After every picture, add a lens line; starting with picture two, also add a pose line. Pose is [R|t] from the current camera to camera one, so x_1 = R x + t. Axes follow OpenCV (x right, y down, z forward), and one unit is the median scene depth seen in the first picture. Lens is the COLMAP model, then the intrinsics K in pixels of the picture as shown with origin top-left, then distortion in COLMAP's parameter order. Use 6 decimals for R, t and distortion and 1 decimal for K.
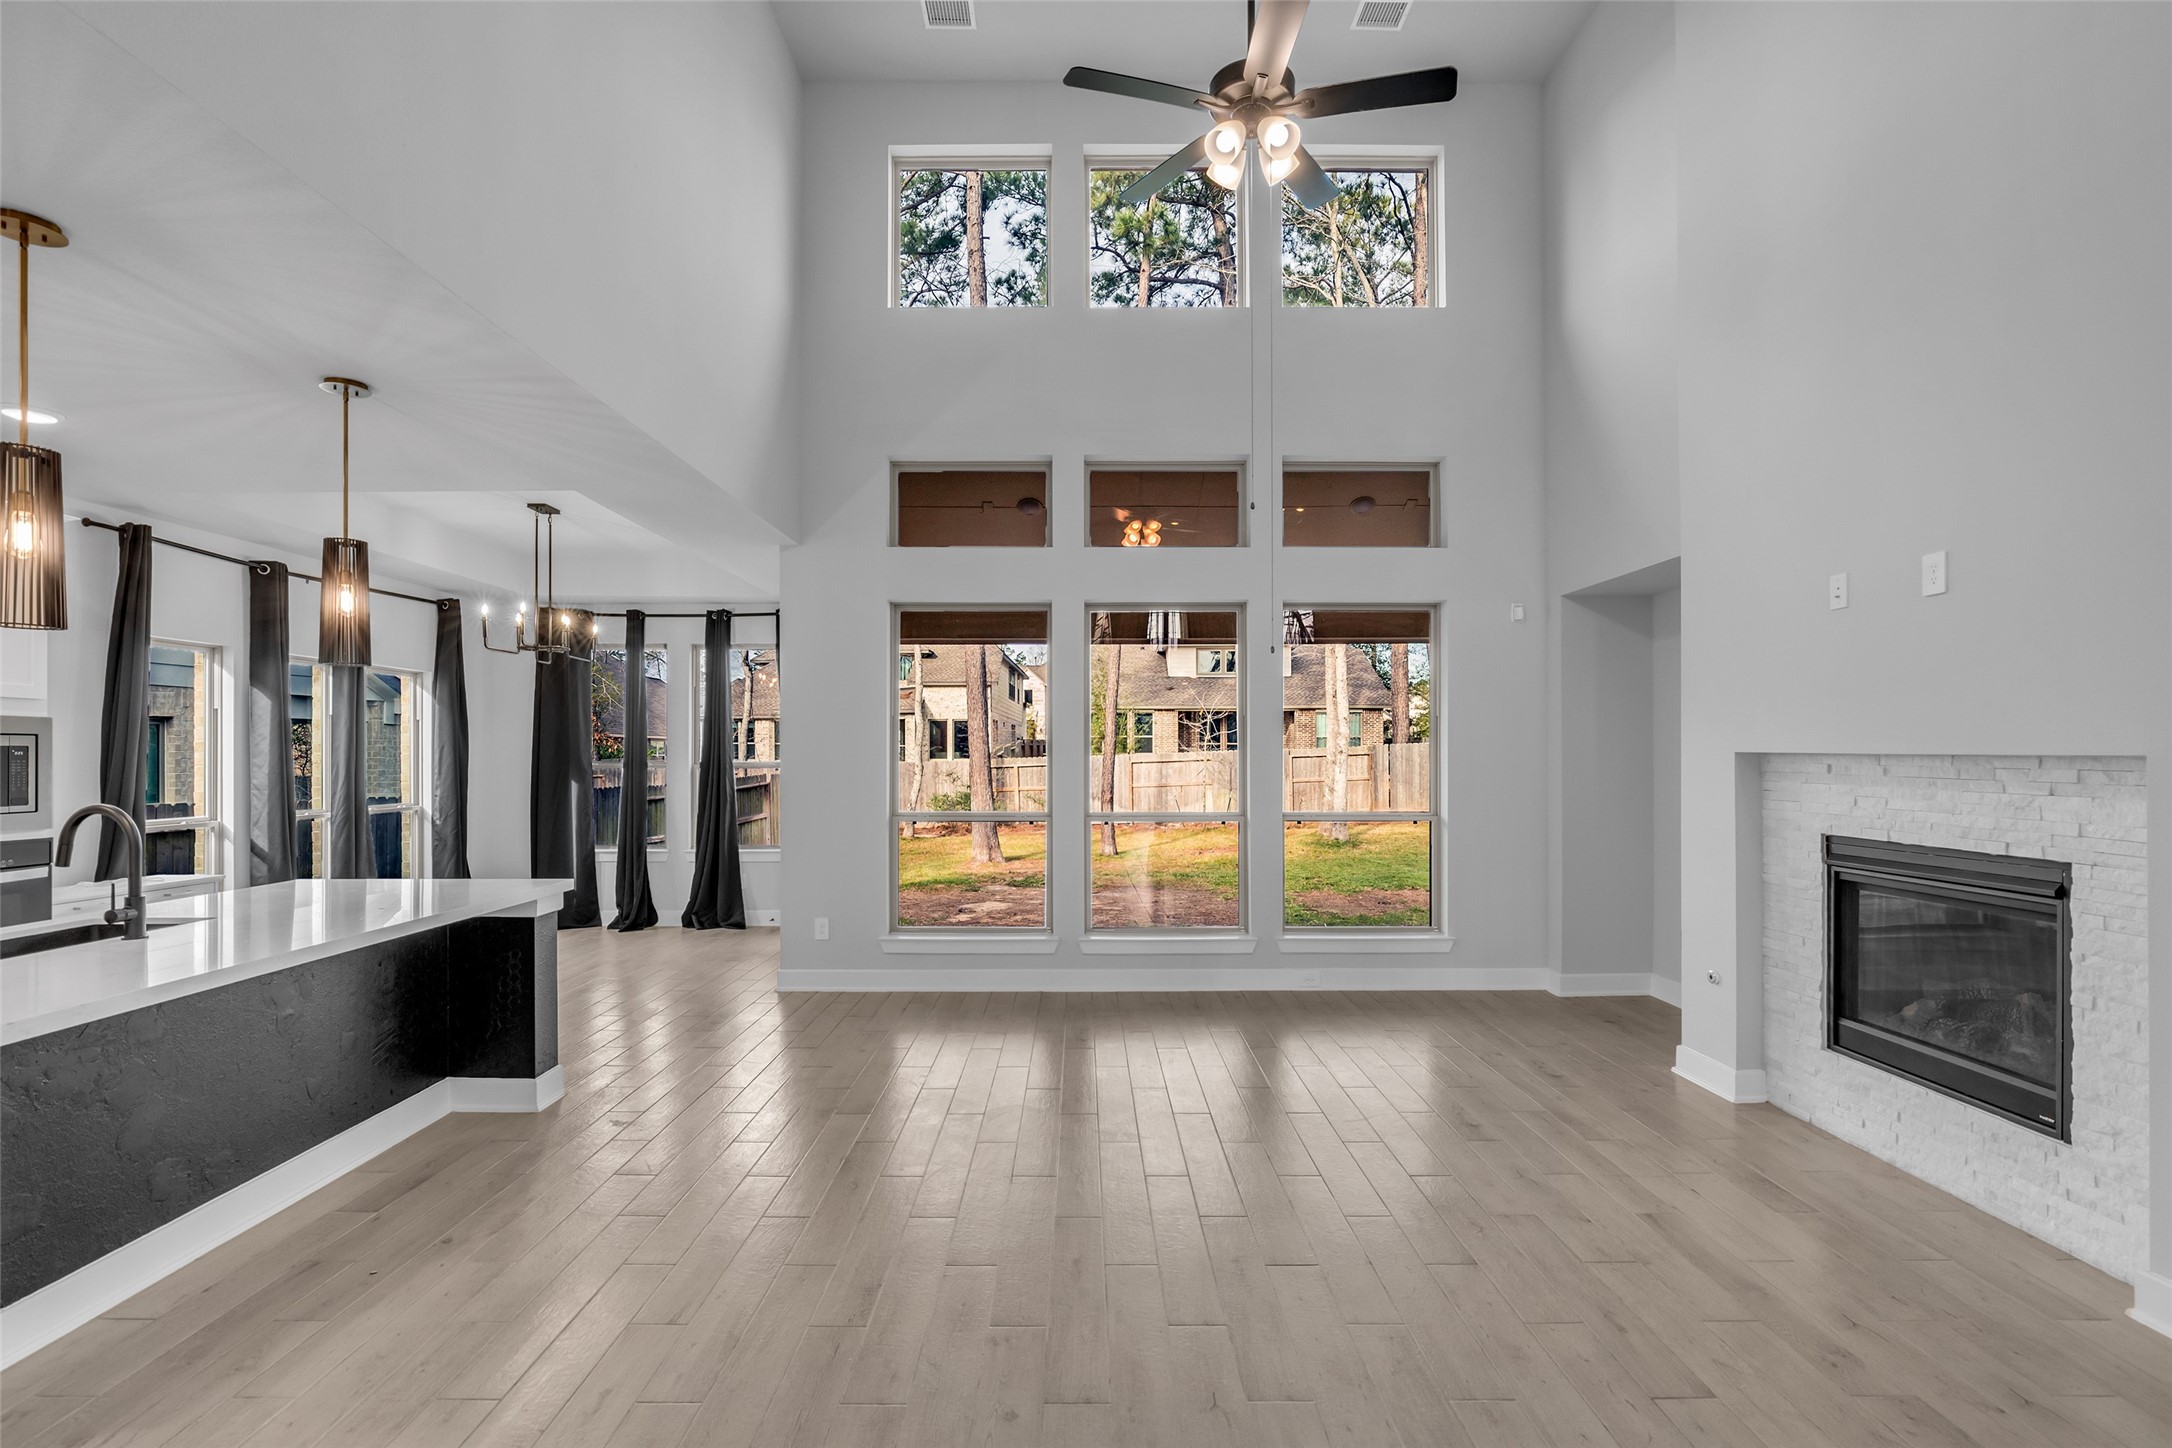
lens RADIAL K [[994.4, 0, 1077.2], [0, 994.4, 746.0], [0, 0, 1]] dist [-0.020128, 0.003891]
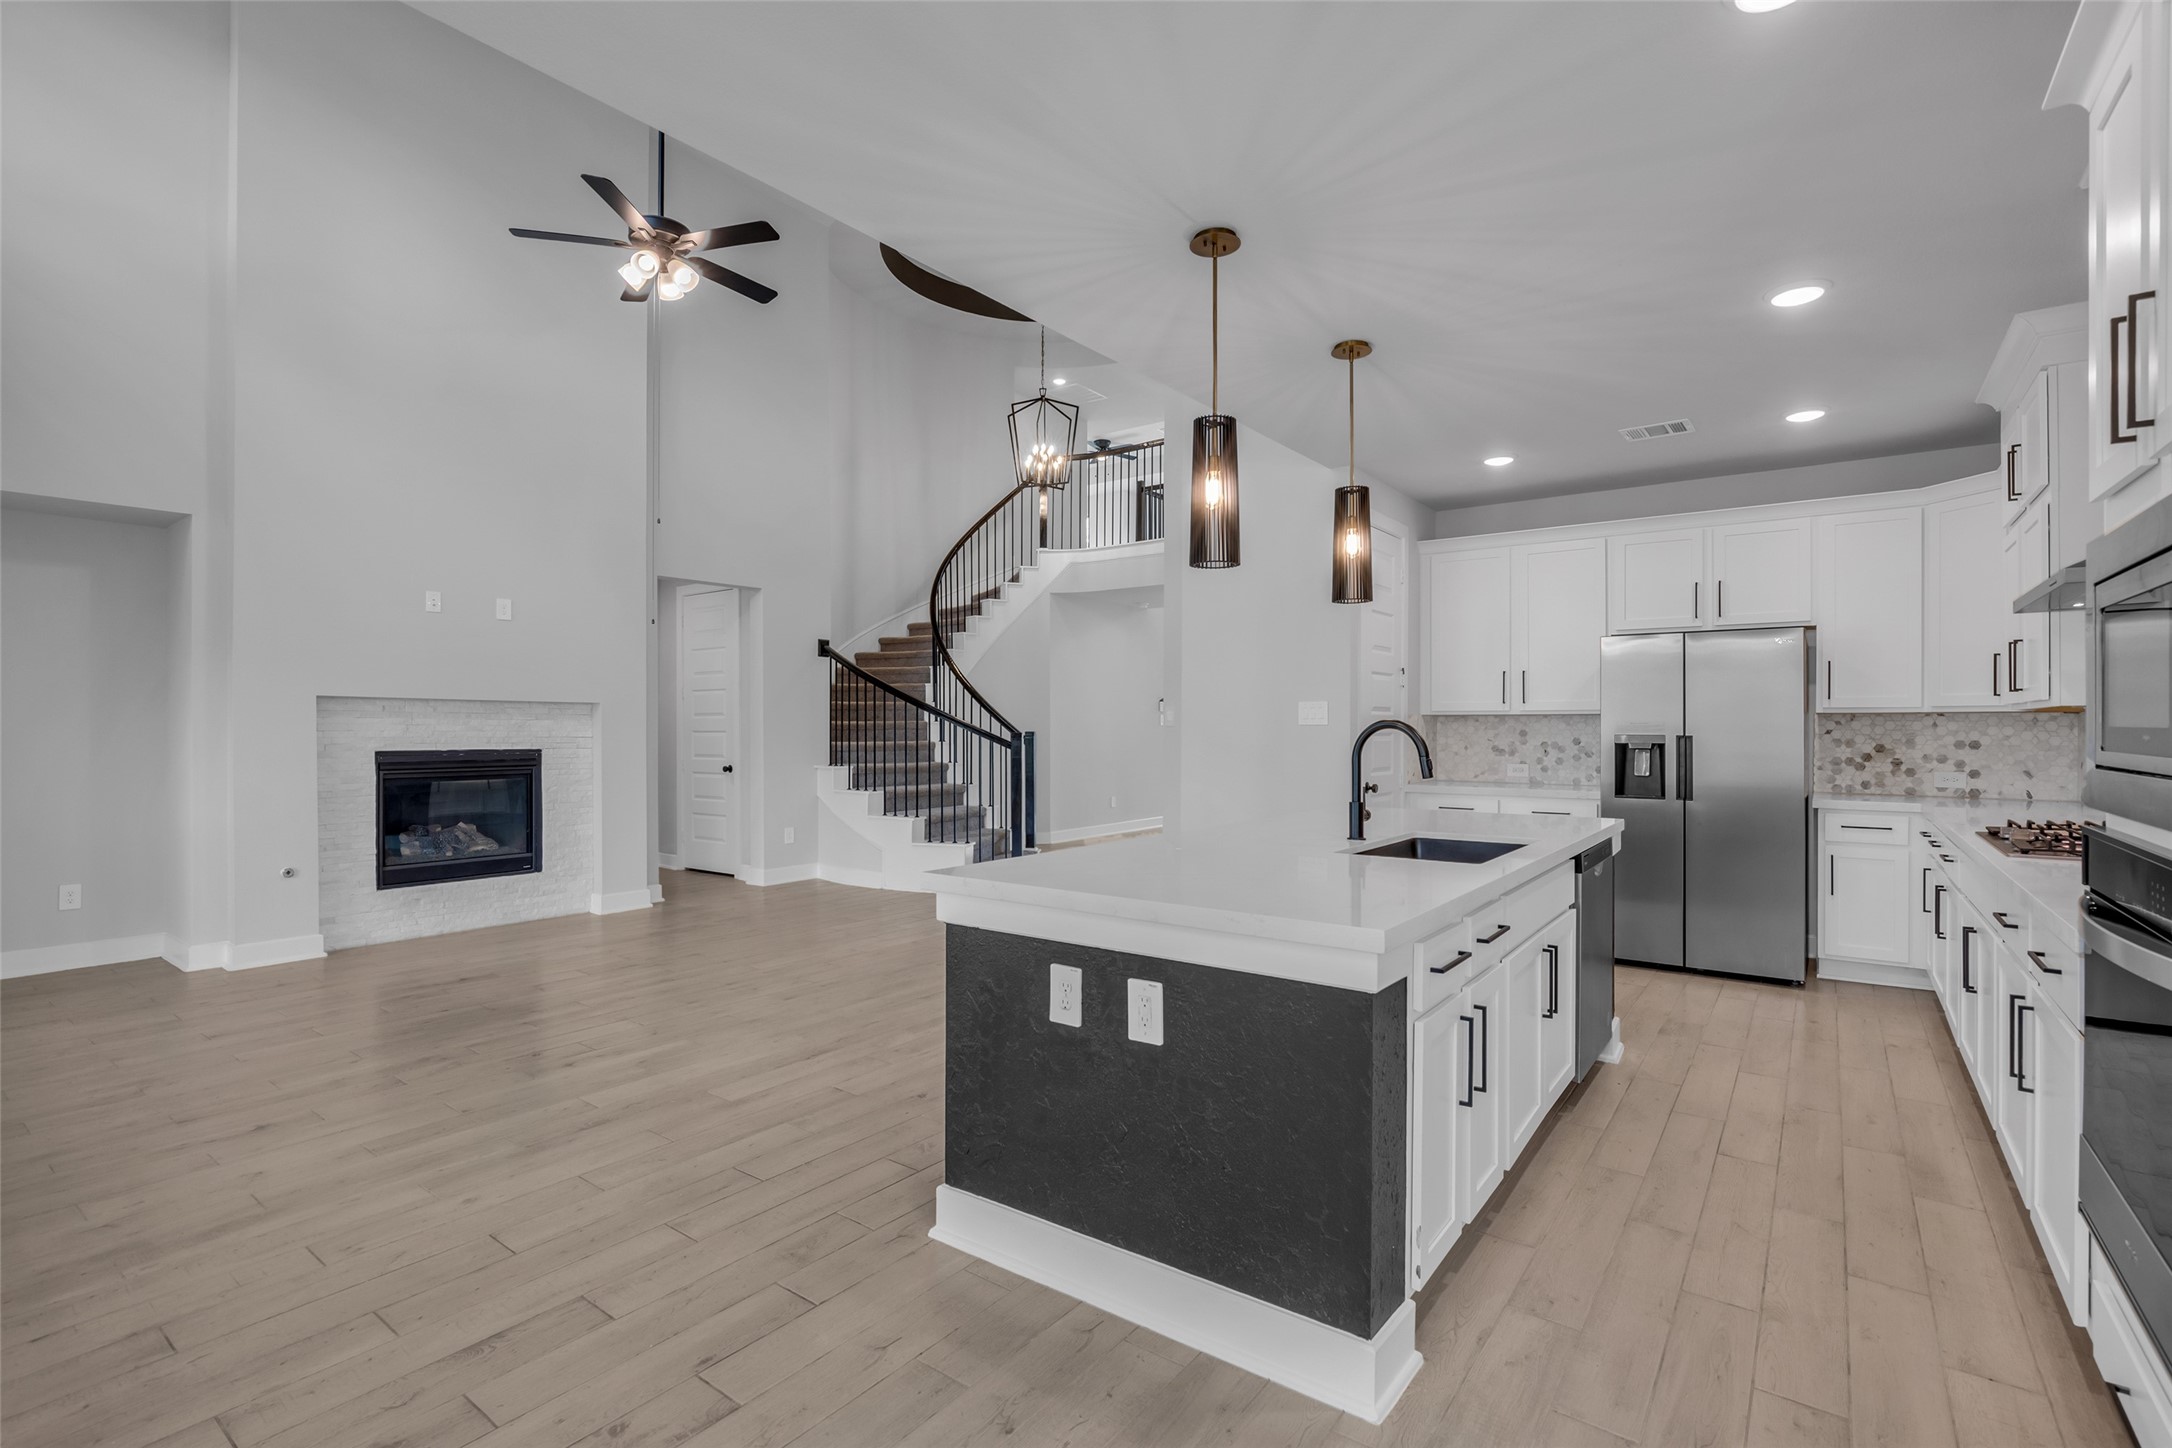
lens RADIAL K [[994.4, 0, 1083.2], [0, 994.4, 723.4], [0, 0, 1]] dist [-0.020128, 0.003891]
pose [[-0.801372, 0.002850, 0.598159, -0.935576], [-0.002757, 0.999960, -0.008459, 0.051060], [-0.598160, -0.008428, -0.801333, 1.413074]]
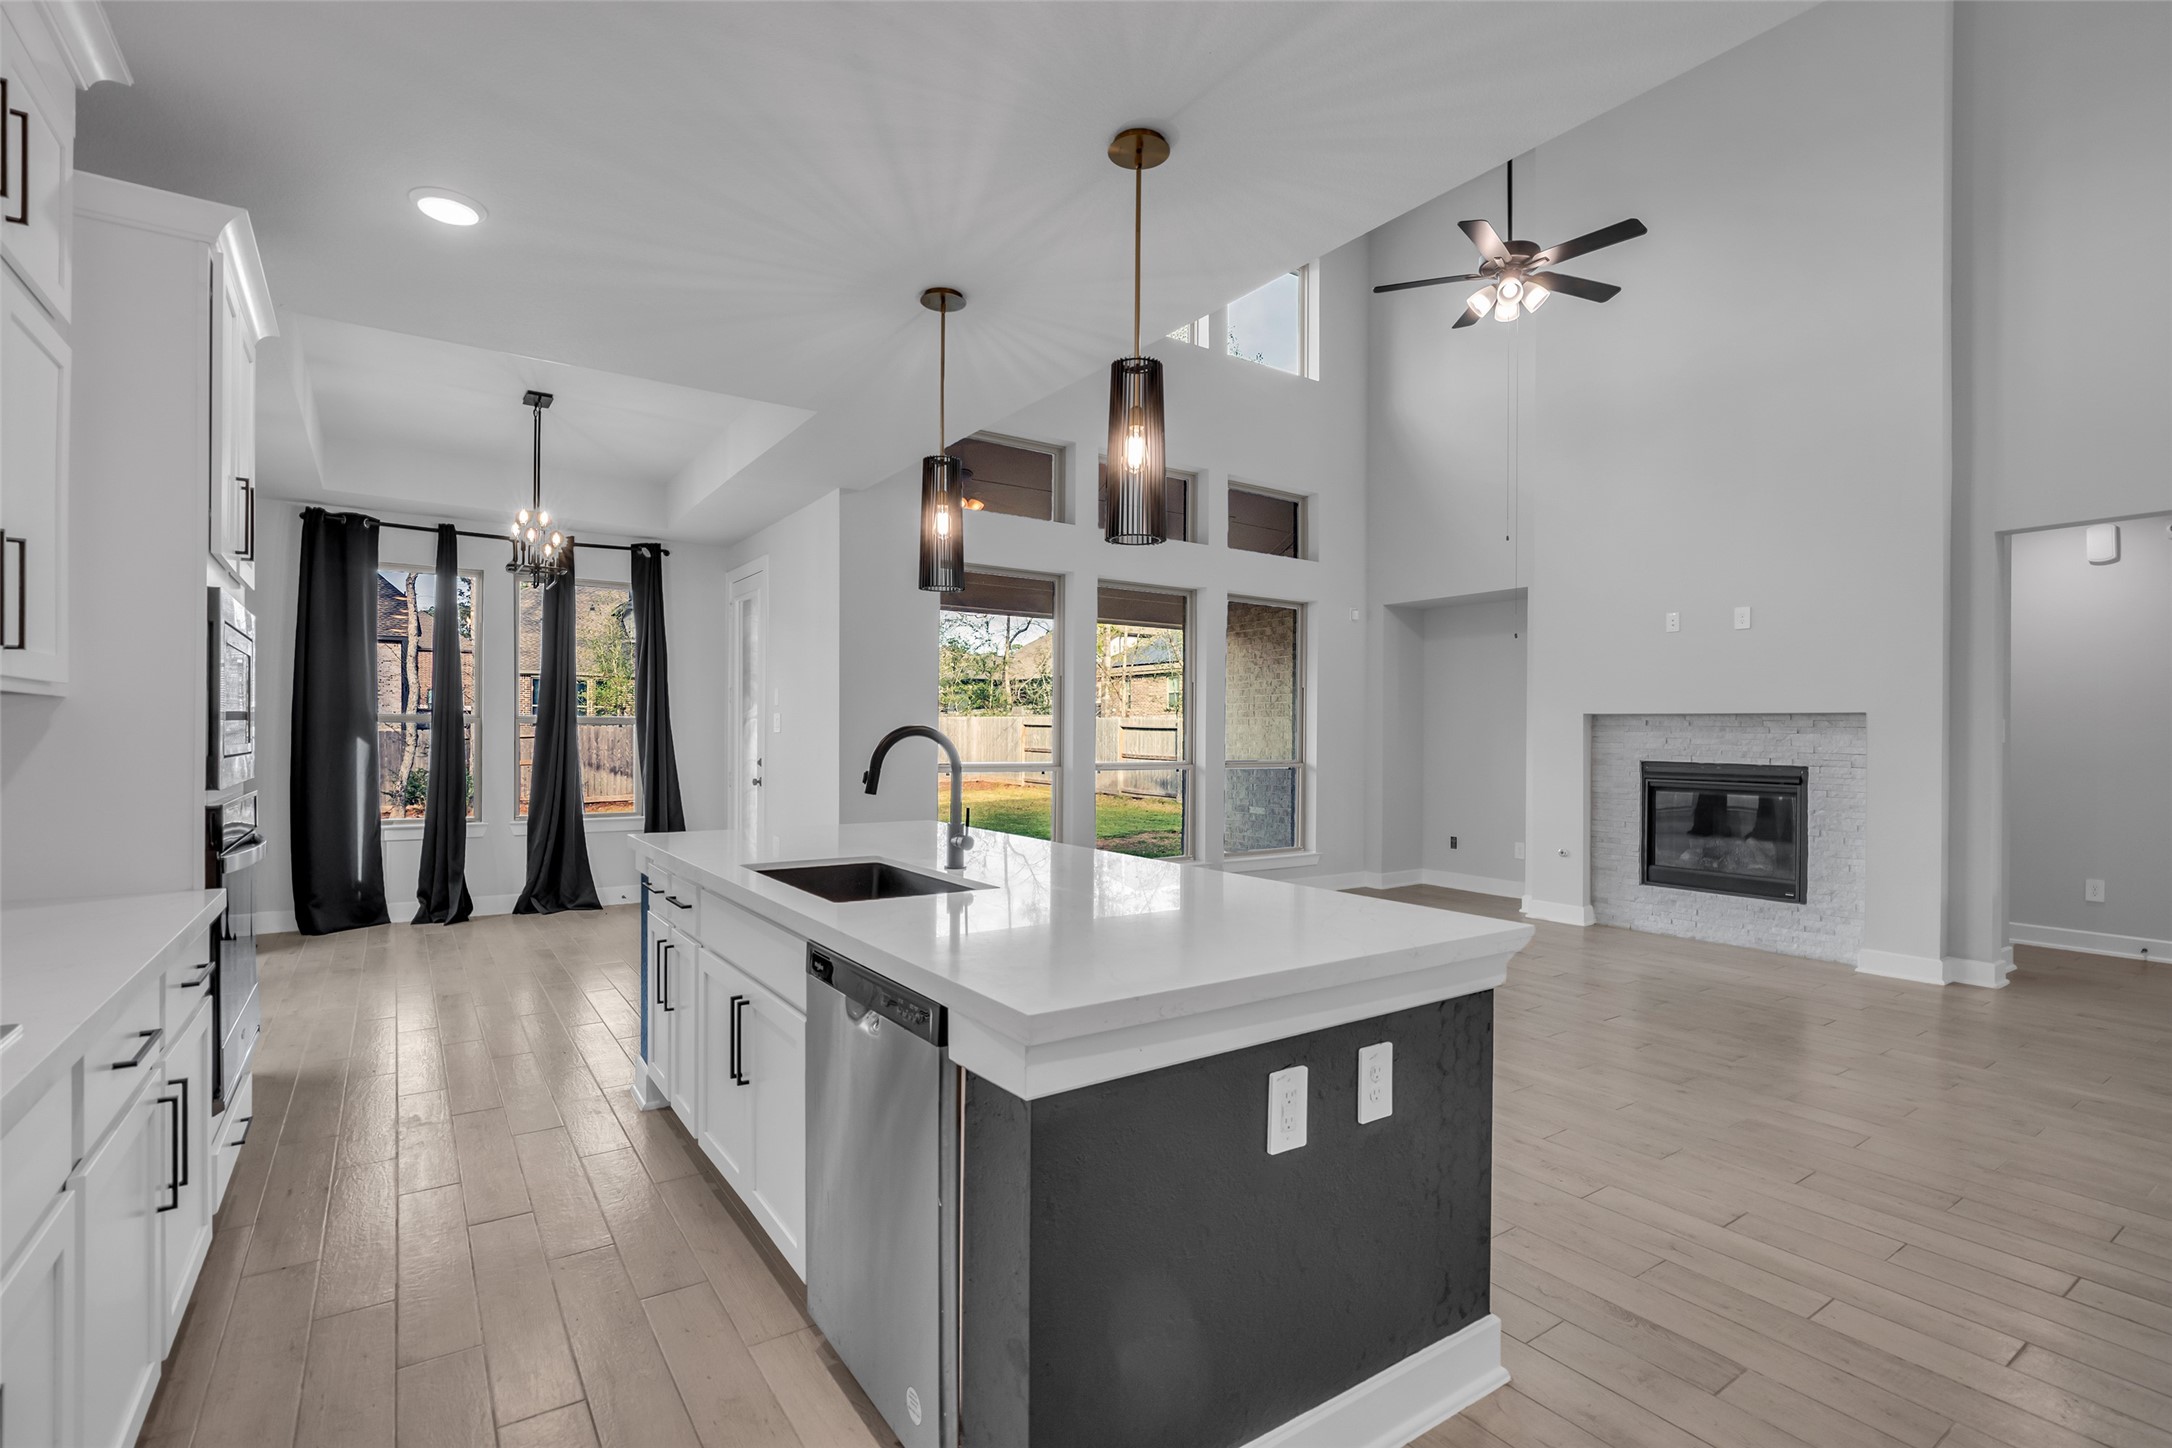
lens RADIAL K [[994.4, 0, 1072.0], [0, 994.4, 733.4], [0, 0, 1]] dist [-0.020128, 0.003891]
pose [[0.829488, 0.007546, 0.558474, -0.943850], [-0.012864, 0.999902, 0.005597, 0.039971], [-0.558377, -0.011827, 0.829503, 0.103447]]
